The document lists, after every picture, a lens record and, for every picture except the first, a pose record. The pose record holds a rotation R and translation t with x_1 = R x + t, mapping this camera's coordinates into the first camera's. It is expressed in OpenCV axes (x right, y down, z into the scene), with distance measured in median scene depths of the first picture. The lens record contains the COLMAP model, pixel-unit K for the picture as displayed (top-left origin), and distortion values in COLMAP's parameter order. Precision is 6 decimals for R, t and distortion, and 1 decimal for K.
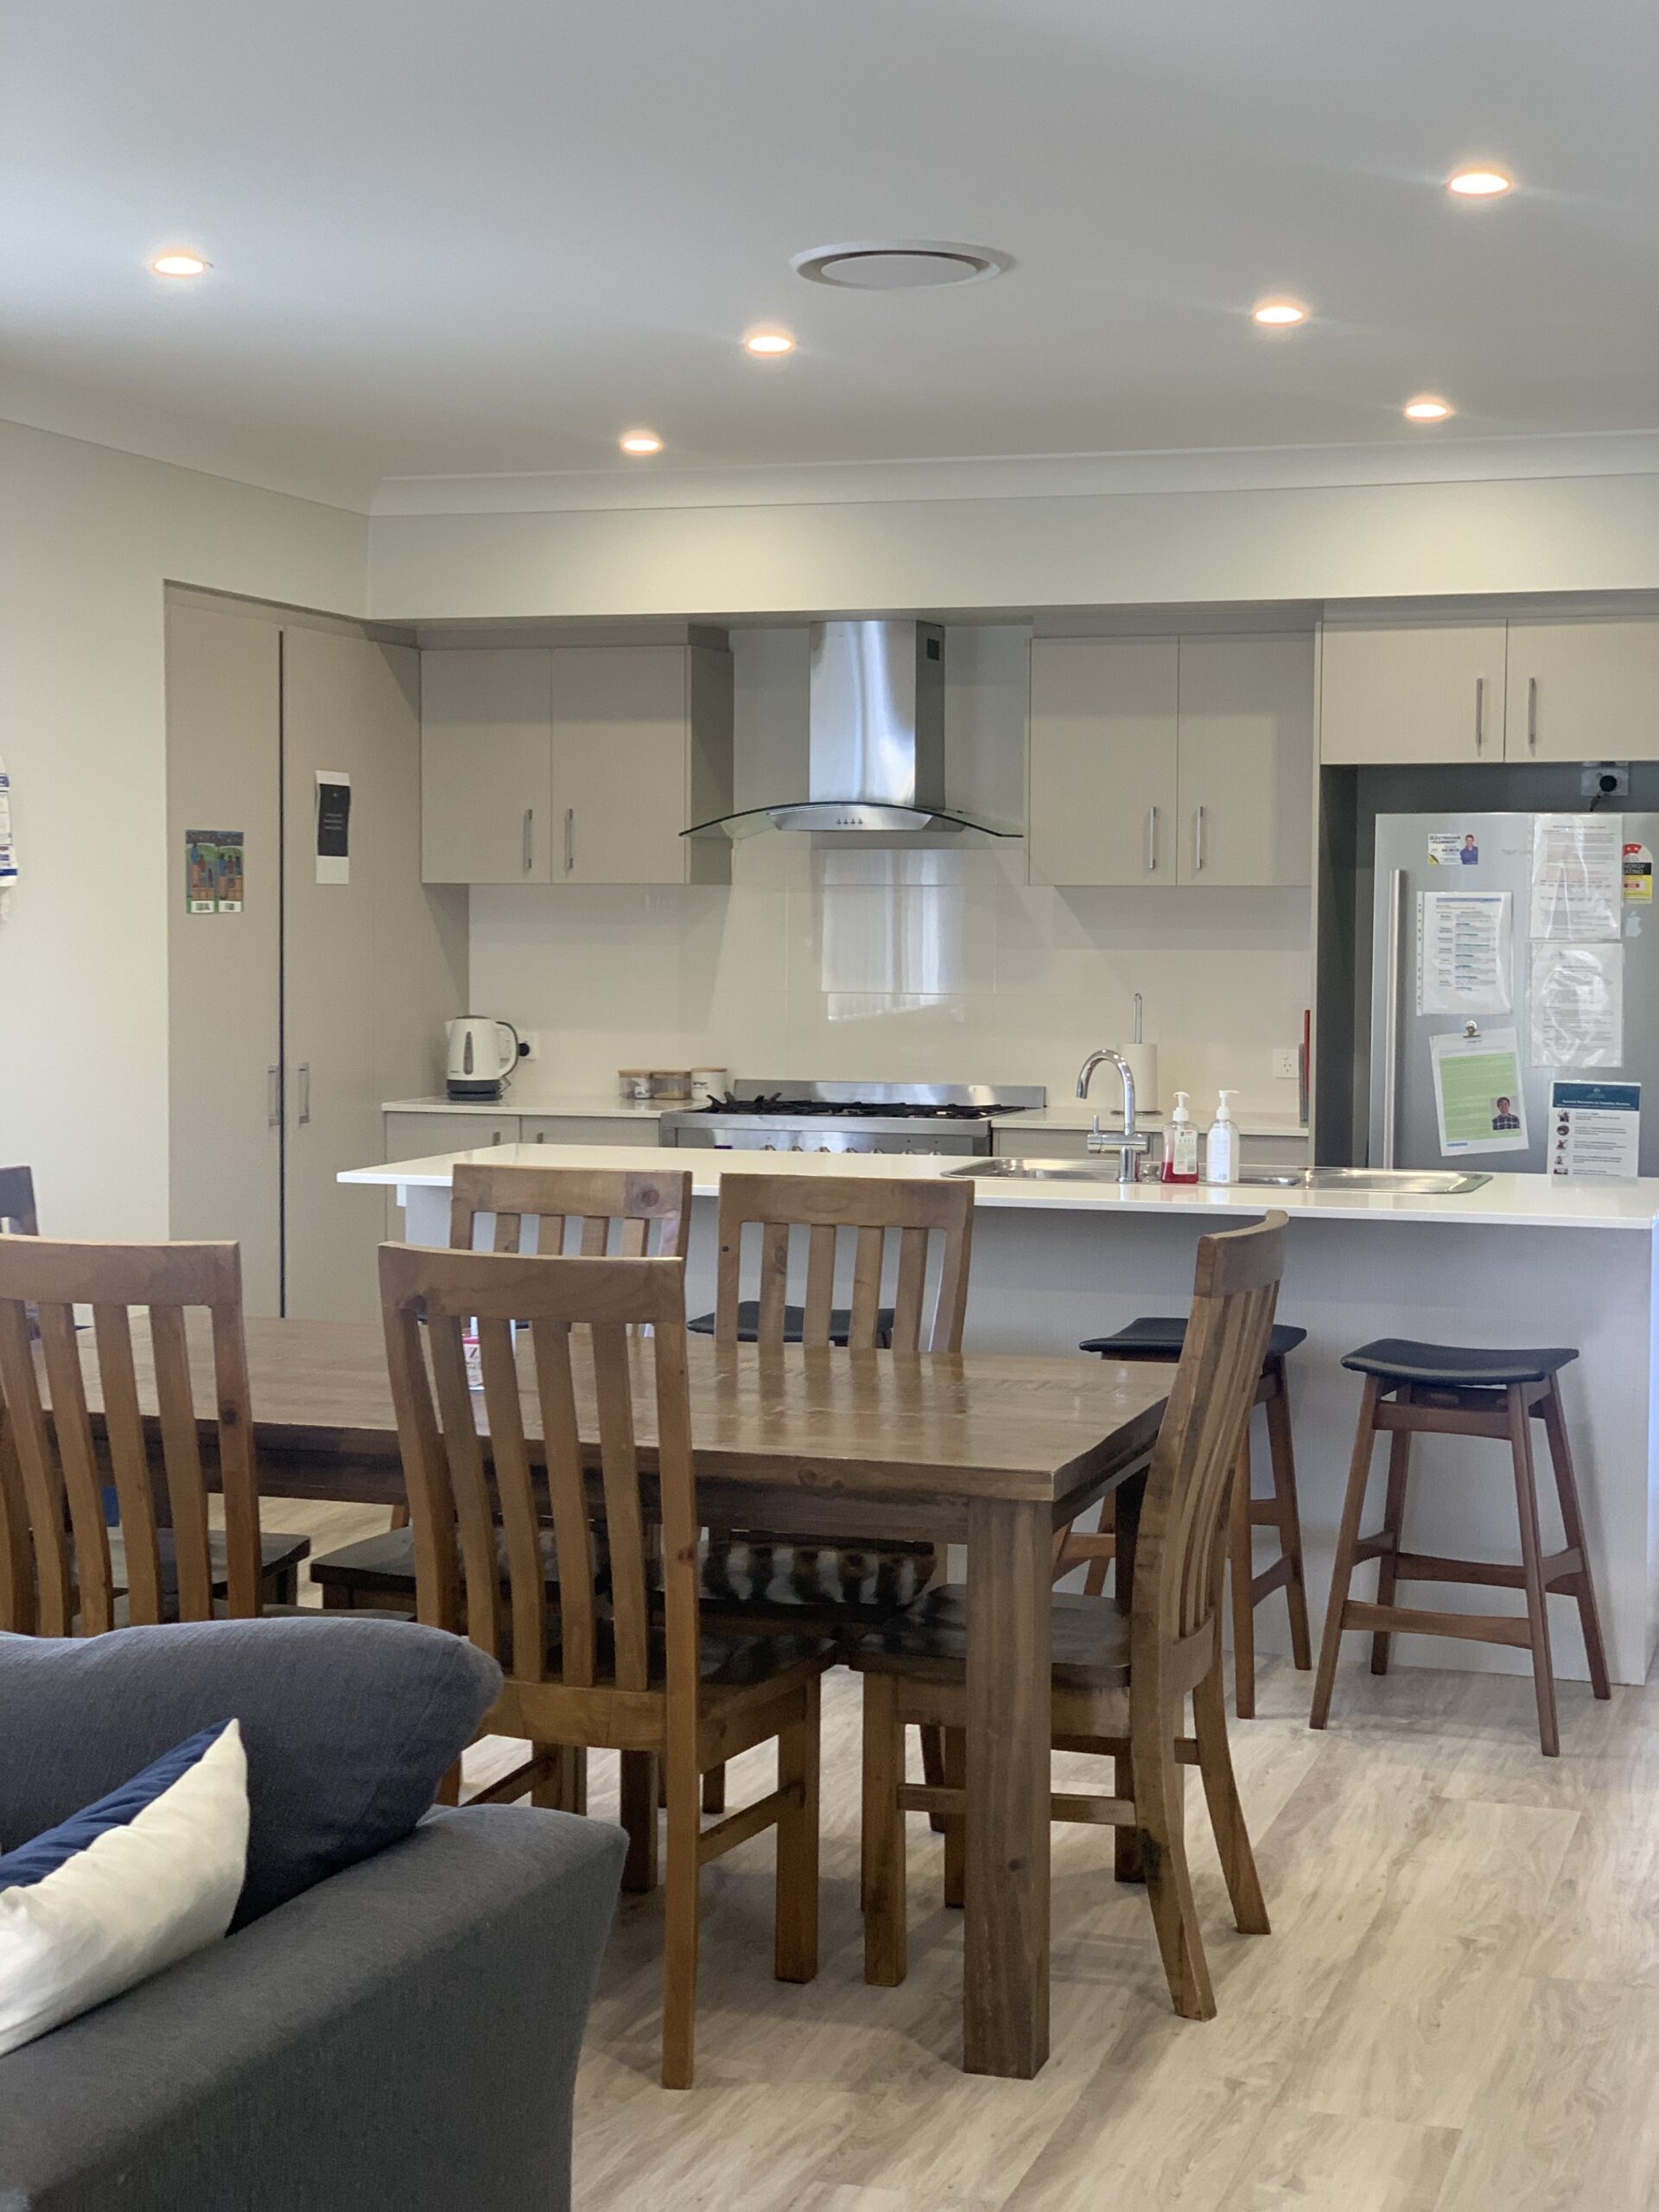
lens RADIAL K [[3201.9, 0, 829.5], [0, 3201.9, 1106.0], [0, 0, 1]] dist [0.317012, -2.108402]
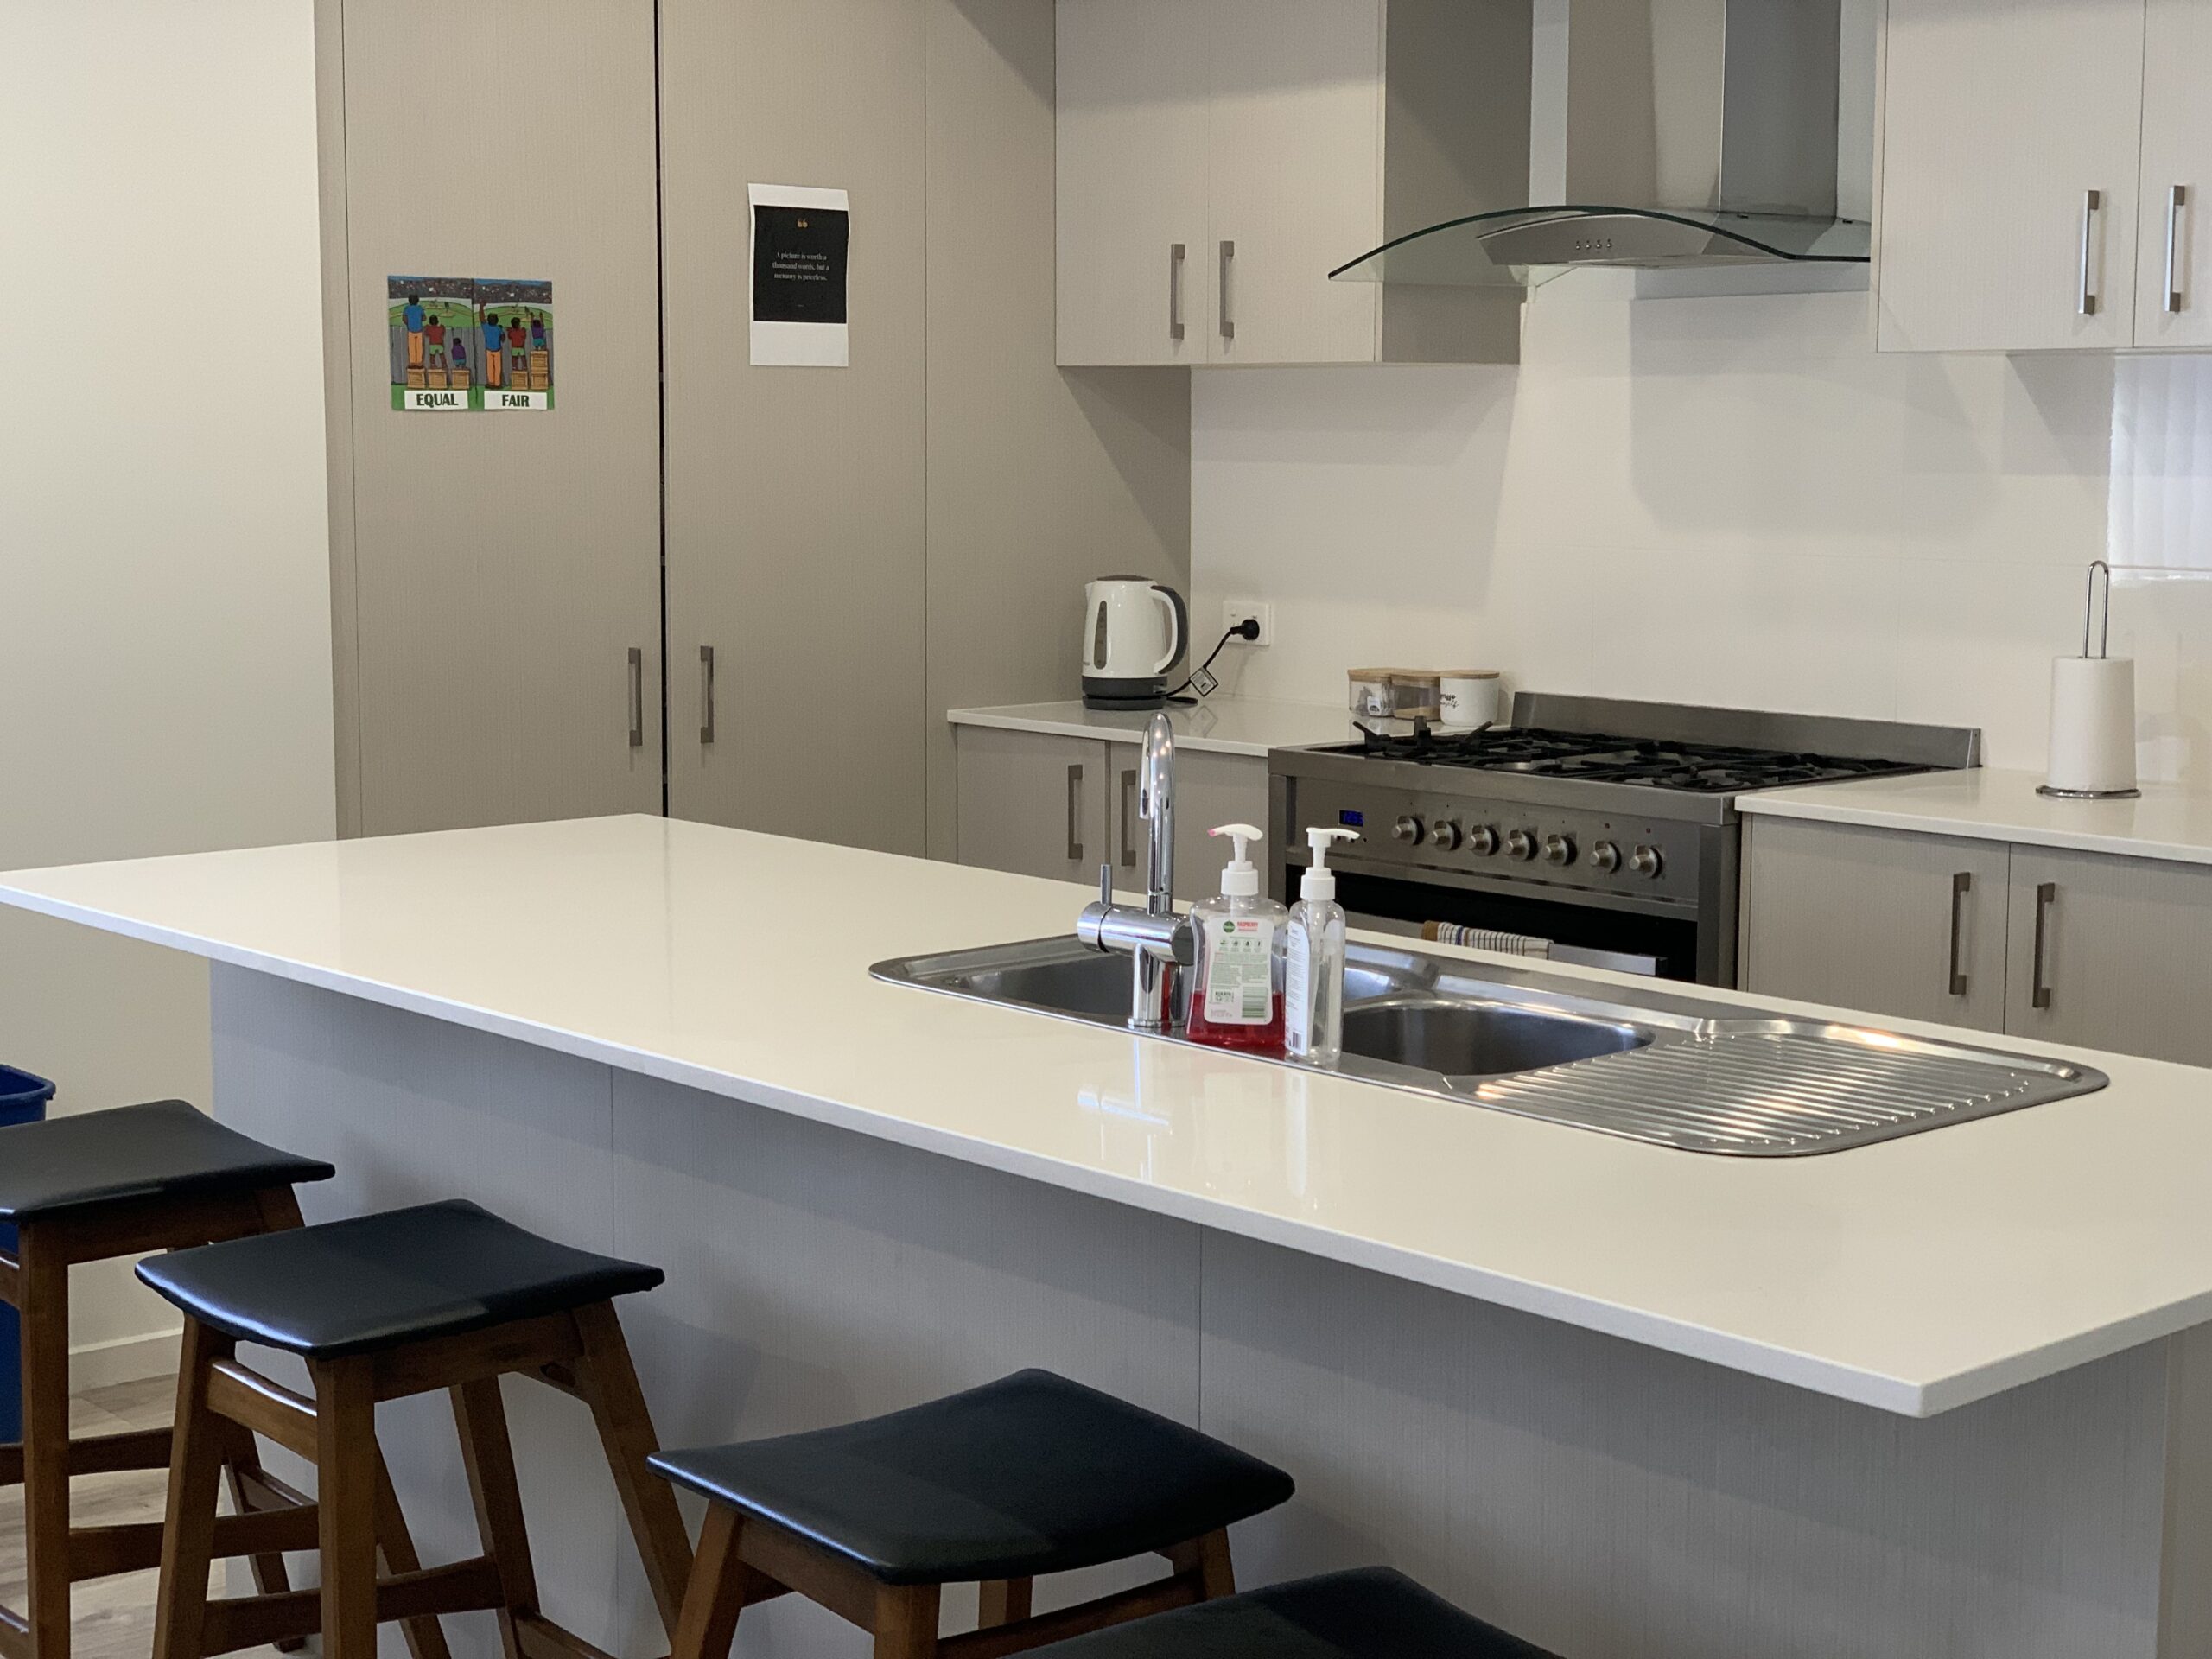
lens RADIAL K [[3190.8, 0, 1106.0], [0, 3190.8, 829.5], [0, 0, 1]] dist [0.012549, 0.072066]
pose [[0.861059, 0.060816, -0.504855, 0.238578], [-0.030619, 0.997222, 0.067906, -0.023926], [0.507582, -0.043013, 0.860529, 0.519560]]
